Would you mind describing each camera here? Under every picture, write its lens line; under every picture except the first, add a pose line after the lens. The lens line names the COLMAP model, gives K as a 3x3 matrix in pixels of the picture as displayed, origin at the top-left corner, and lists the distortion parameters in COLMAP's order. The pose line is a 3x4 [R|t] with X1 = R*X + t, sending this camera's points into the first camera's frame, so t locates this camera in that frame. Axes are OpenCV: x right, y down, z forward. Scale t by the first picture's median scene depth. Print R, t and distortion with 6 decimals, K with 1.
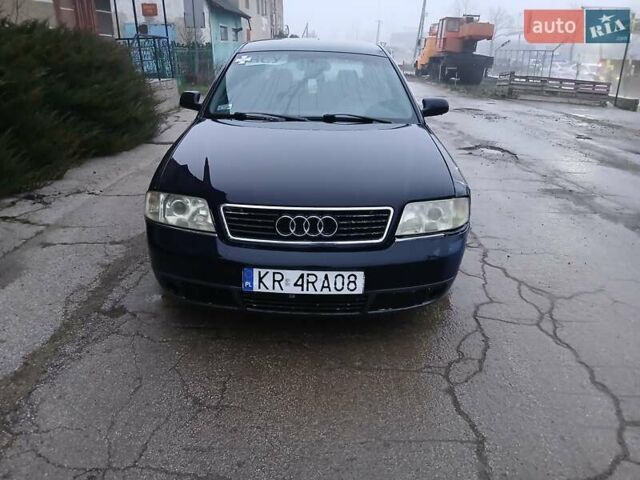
lens RADIAL K [[512.3, 0, 320.0], [0, 512.3, 240.0], [0, 0, 1]] dist [0.105196, -0.189827]
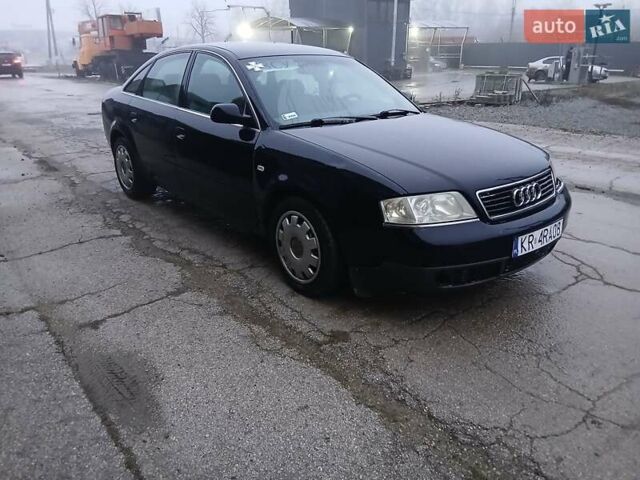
lens RADIAL K [[512.3, 0, 320.0], [0, 512.3, 240.0], [0, 0, 1]] dist [0.105196, -0.189827]
pose [[0.748037, -0.253542, 0.613317, -0.827168], [0.249373, 0.963807, 0.094284, -0.113245], [-0.615024, 0.082417, 0.784189, 0.229313]]
